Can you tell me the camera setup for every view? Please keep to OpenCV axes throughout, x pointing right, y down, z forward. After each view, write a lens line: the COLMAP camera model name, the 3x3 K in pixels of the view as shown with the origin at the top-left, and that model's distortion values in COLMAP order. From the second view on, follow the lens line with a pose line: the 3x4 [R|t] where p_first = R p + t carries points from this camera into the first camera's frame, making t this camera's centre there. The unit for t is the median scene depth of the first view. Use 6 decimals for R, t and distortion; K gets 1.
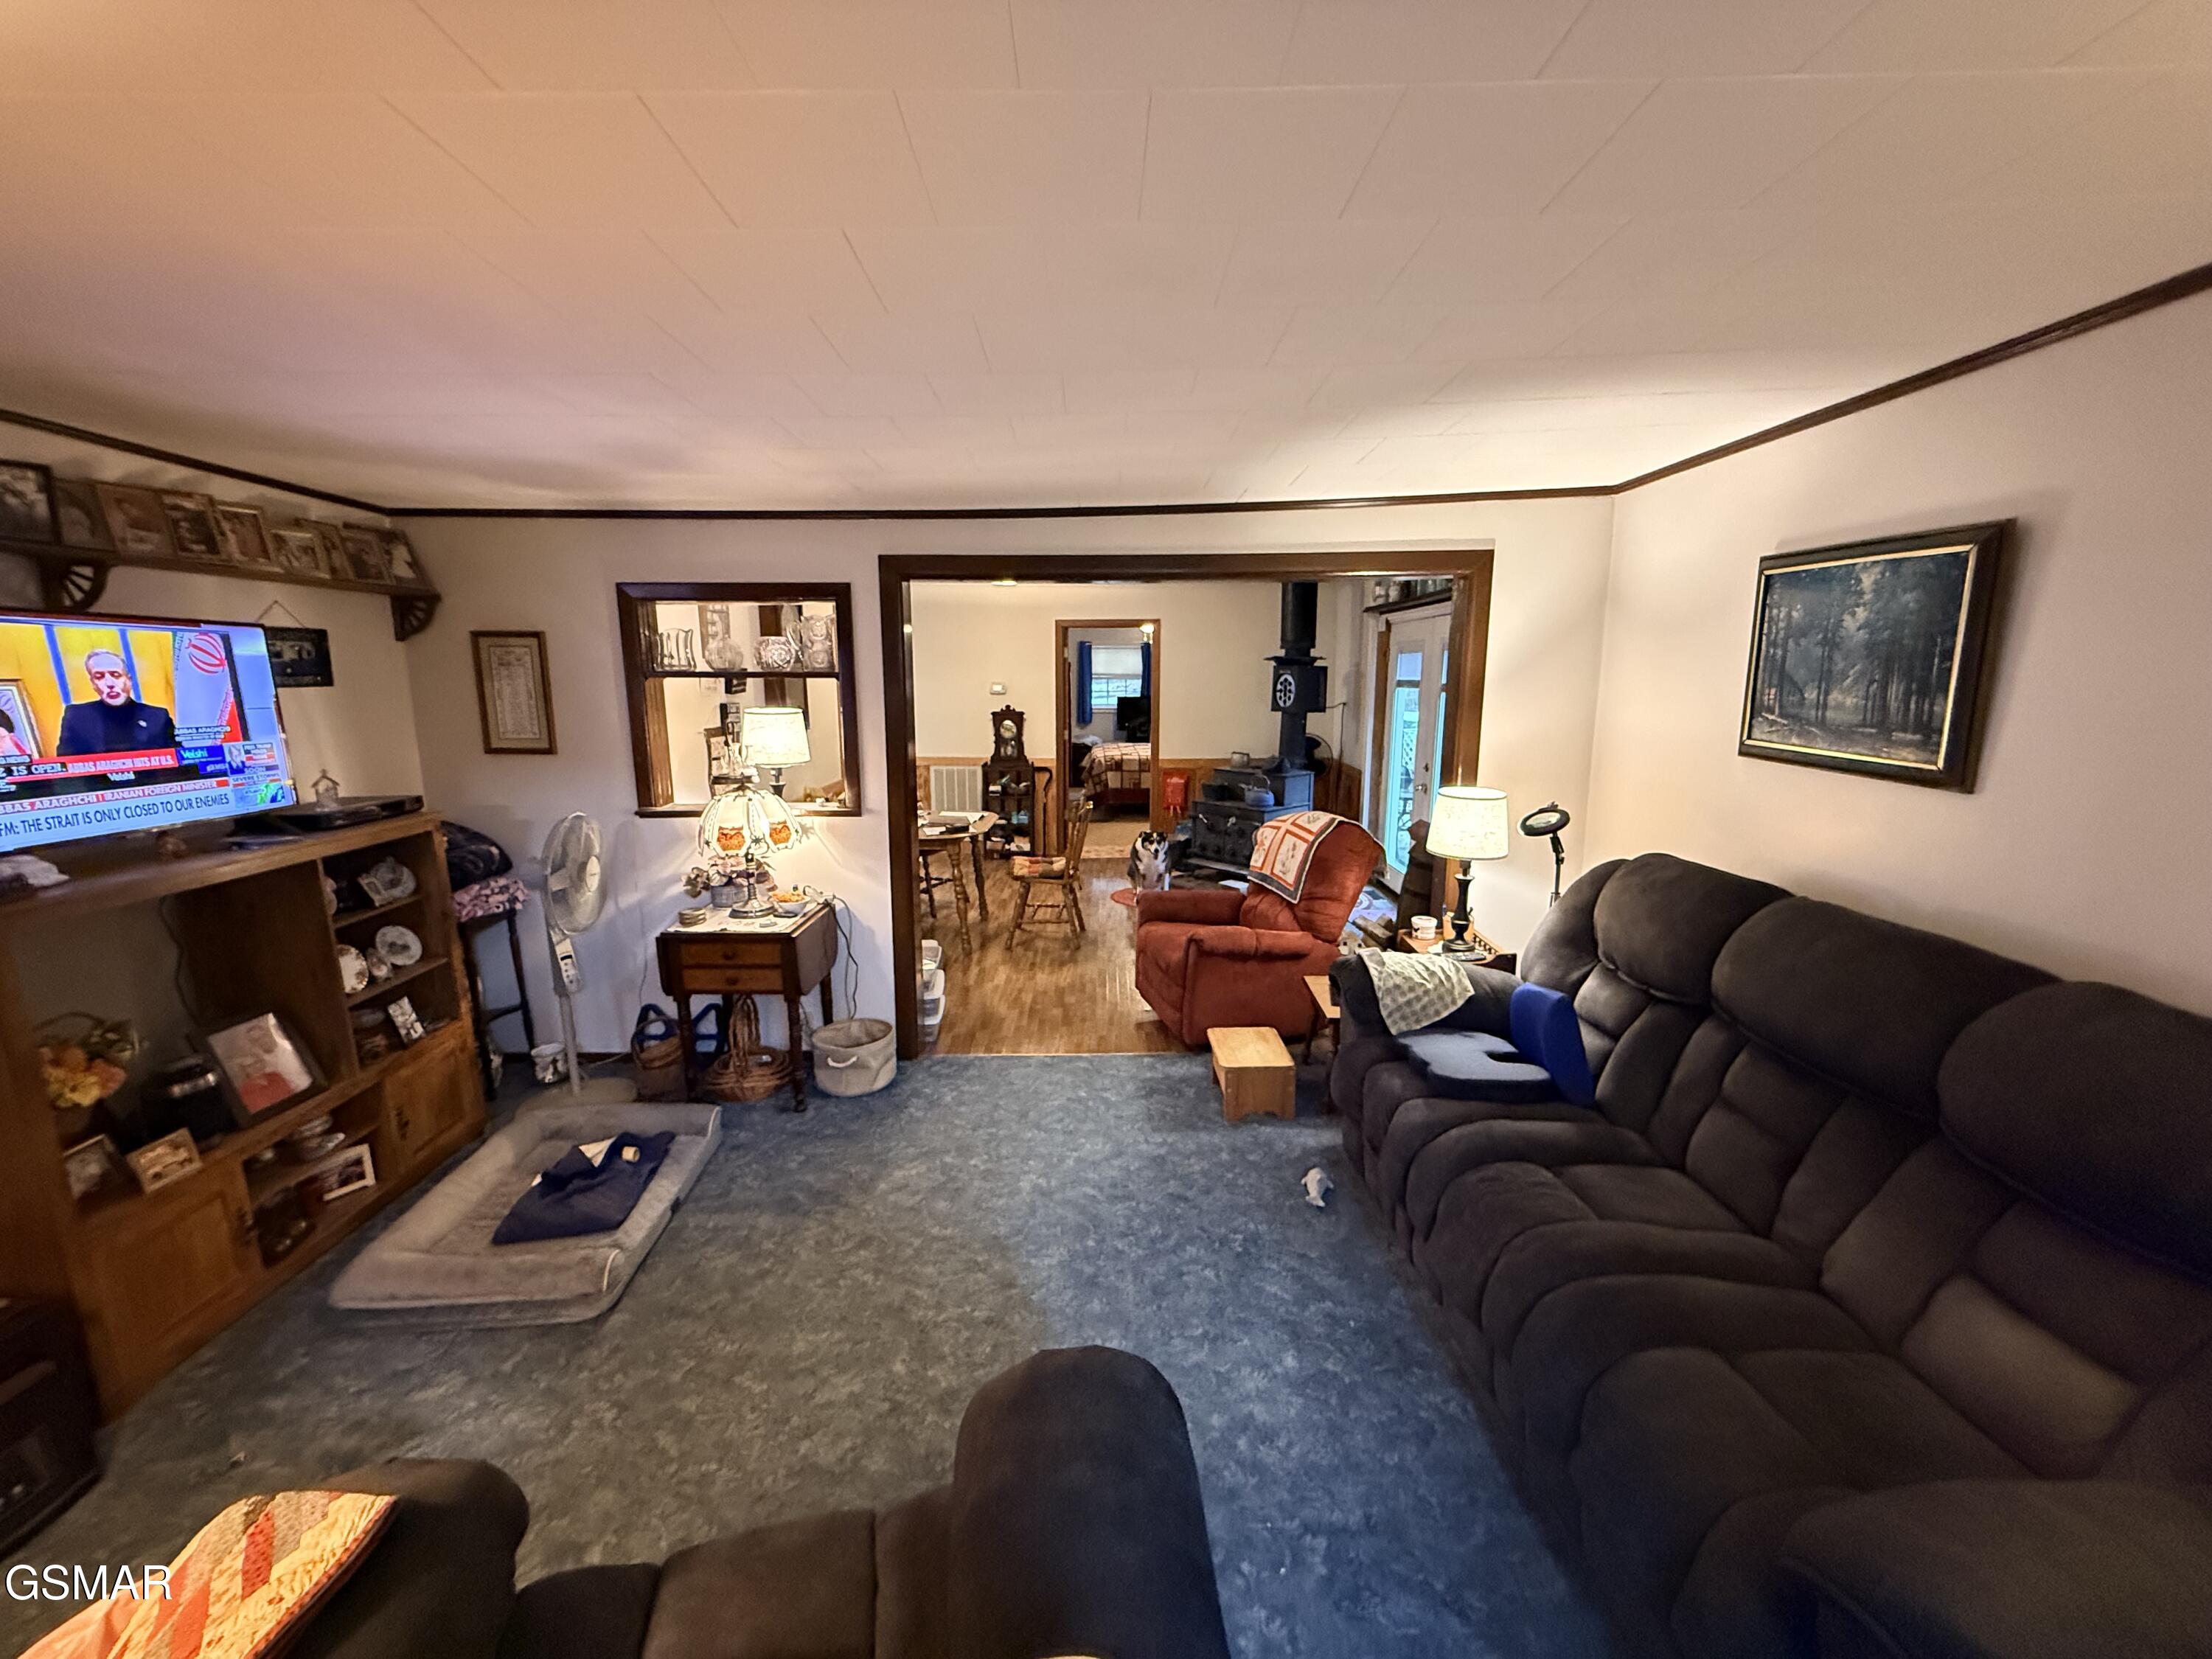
lens RADIAL K [[885.1, 0, 1101.0], [0, 885.1, 832.6], [0, 0, 1]] dist [-0.000636, 0.000169]
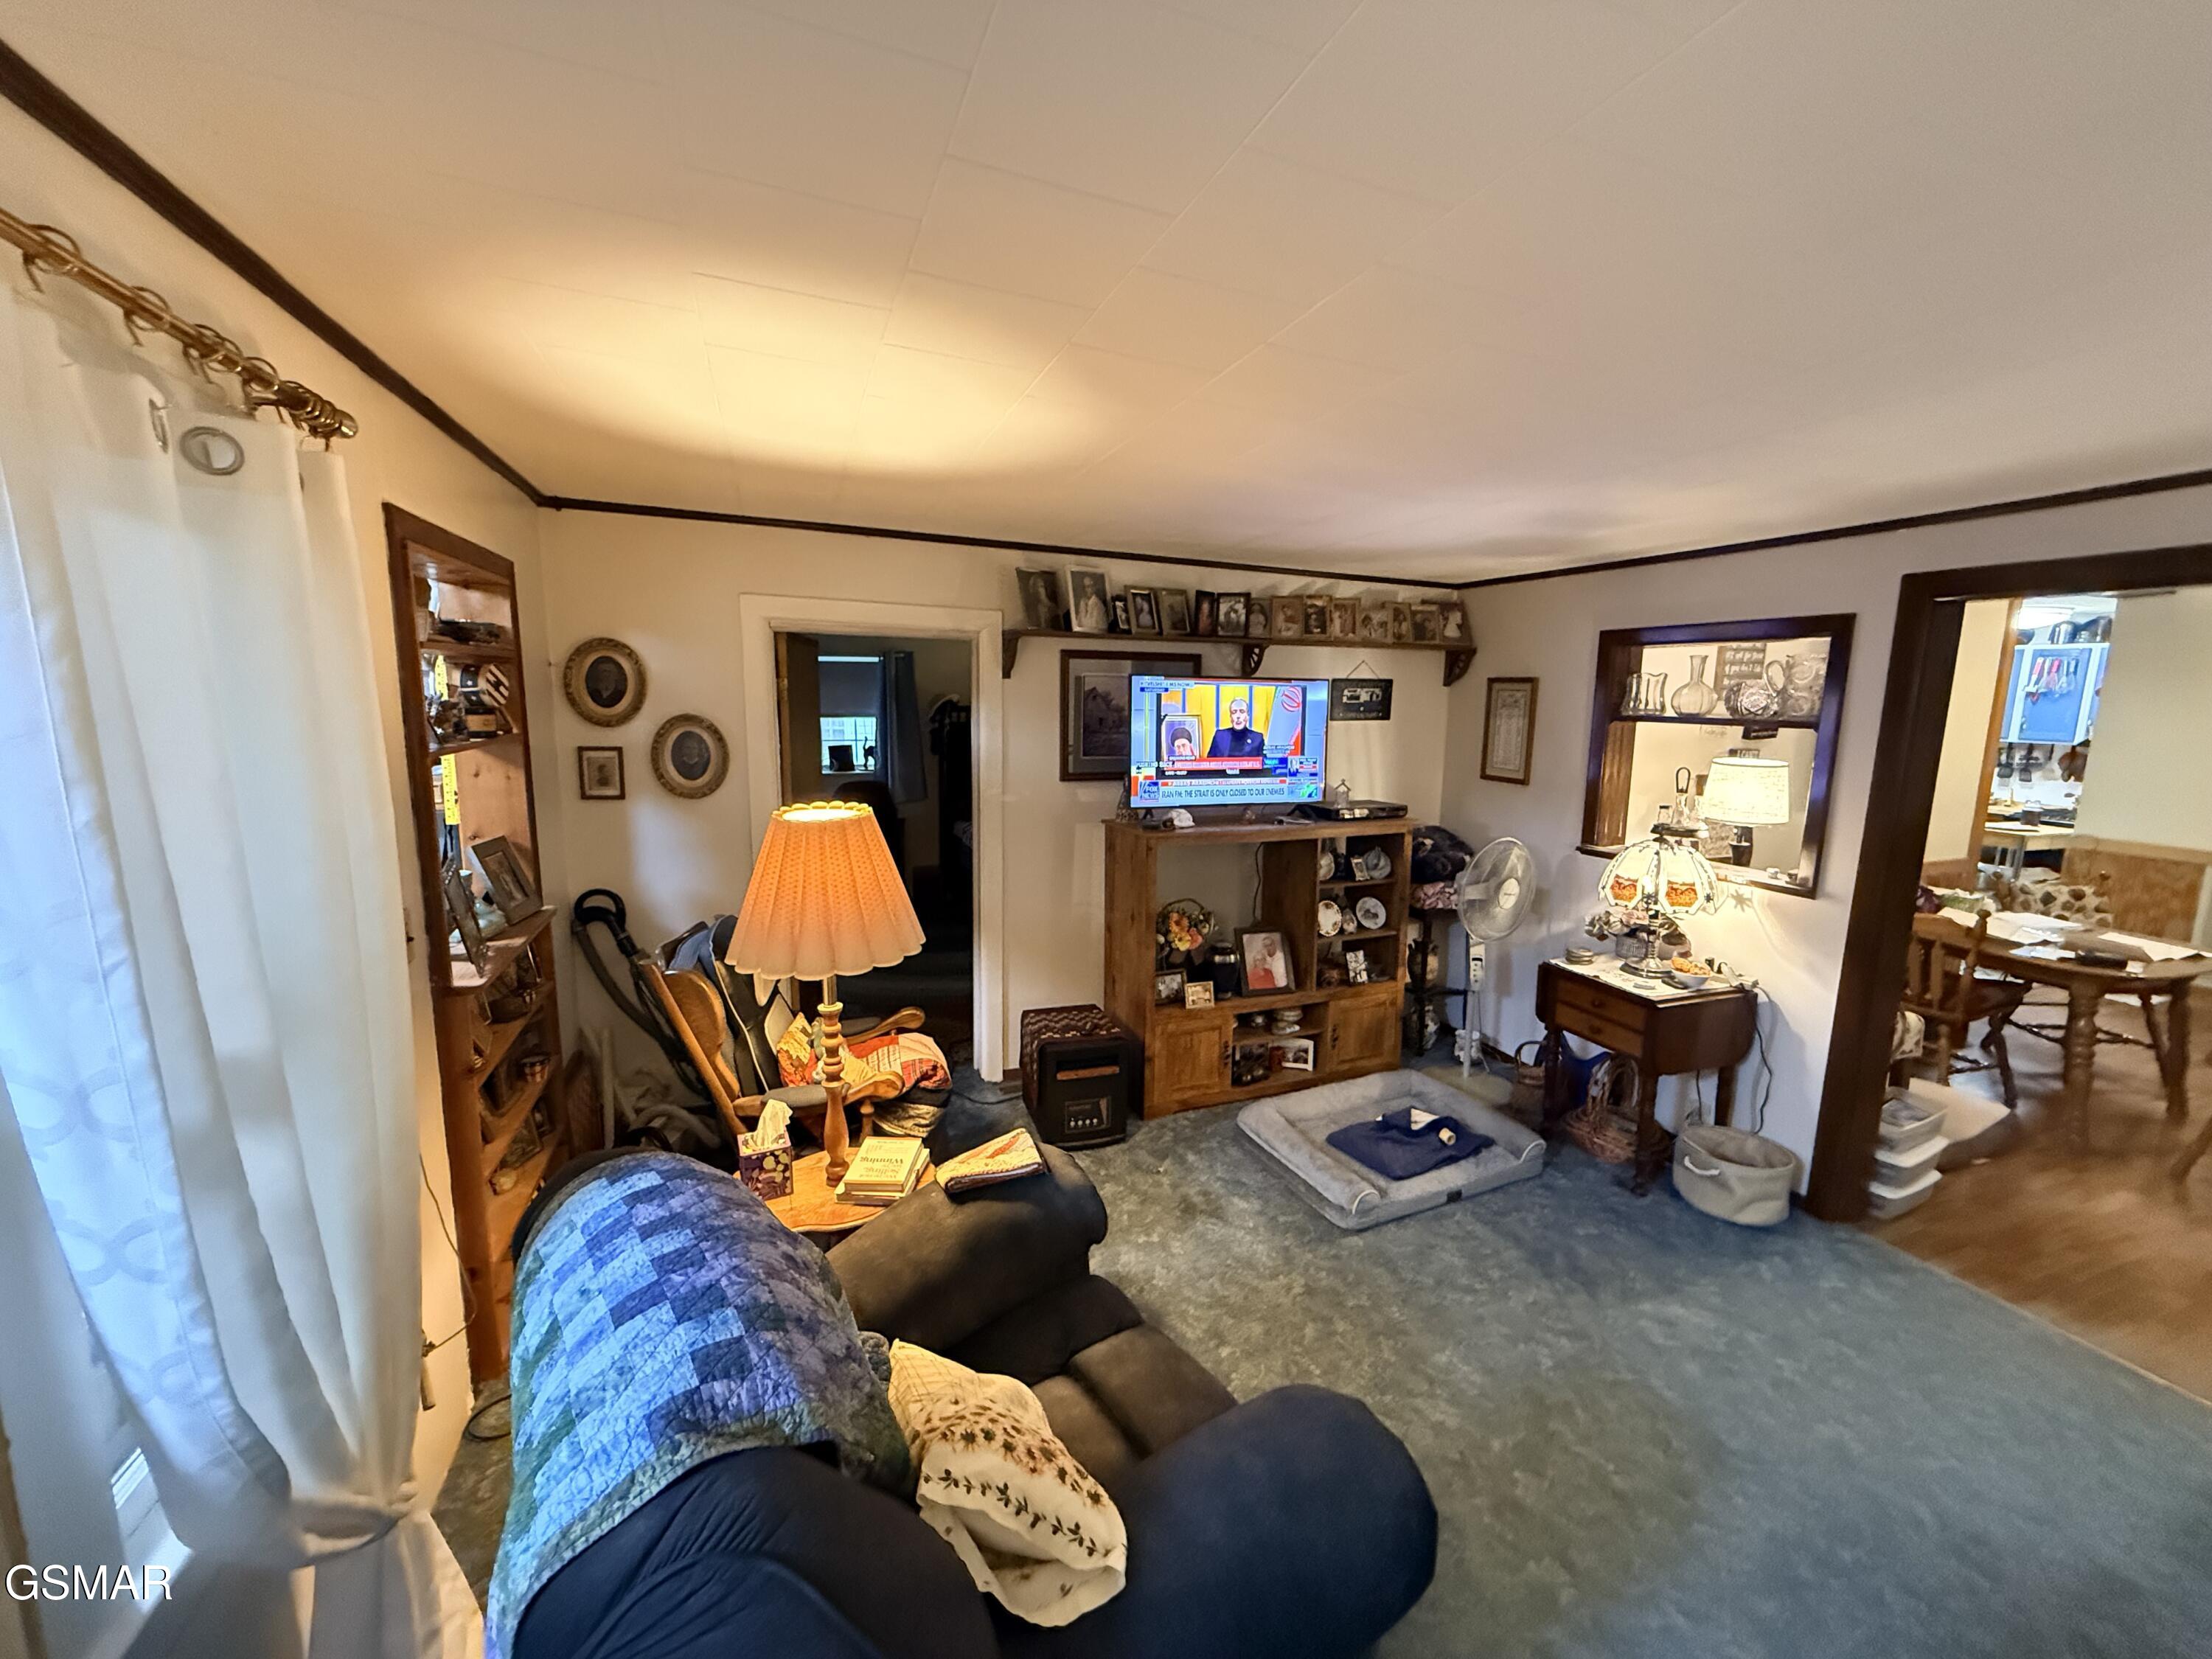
lens RADIAL K [[885.1, 0, 1098.1], [0, 885.1, 828.1], [0, 0, 1]] dist [-0.000636, 0.000169]
pose [[0.345950, 0.147707, -0.926554, 0.264235], [-0.178222, 0.979896, 0.089667, -0.041118], [0.921171, 0.134112, 0.365320, 0.097450]]
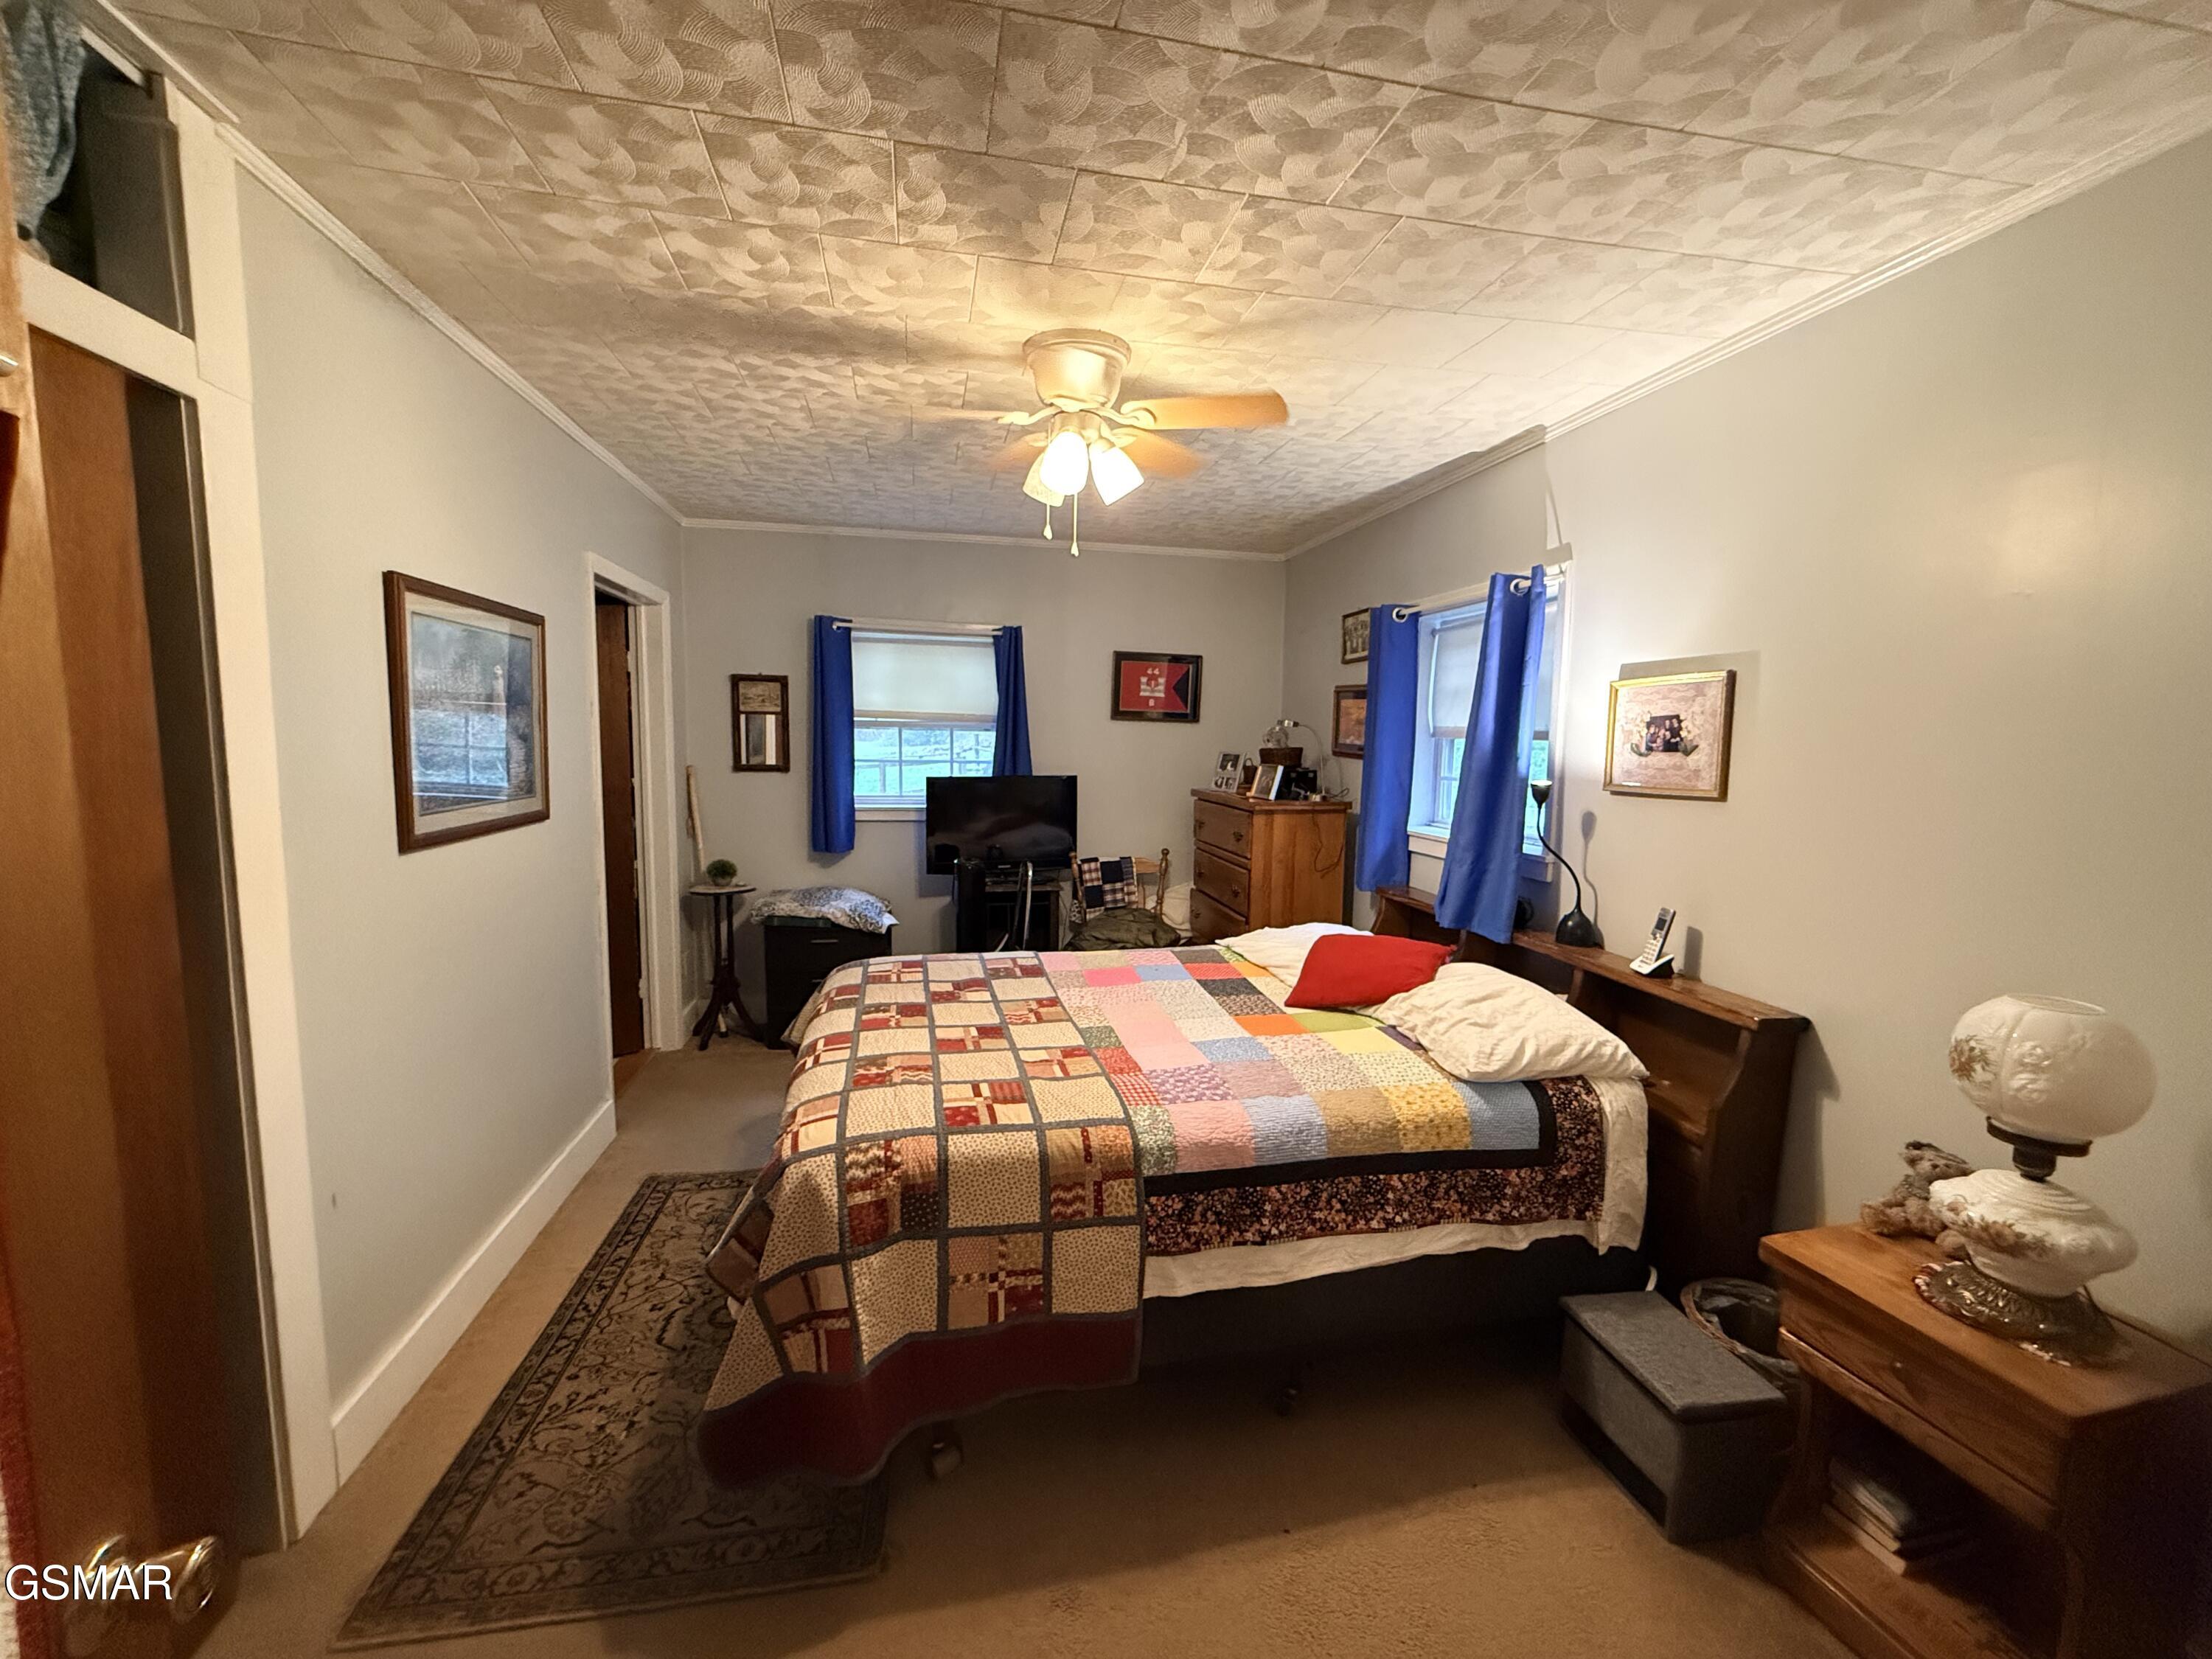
lens RADIAL K [[885.1, 0, 1107.7], [0, 885.1, 835.5], [0, 0, 1]] dist [-0.000636, 0.000169]
pose [[0.977784, -0.002207, 0.209603, 0.055043], [0.016513, 0.997648, -0.066526, -0.389914], [-0.208963, 0.068509, 0.975521, 2.377441]]
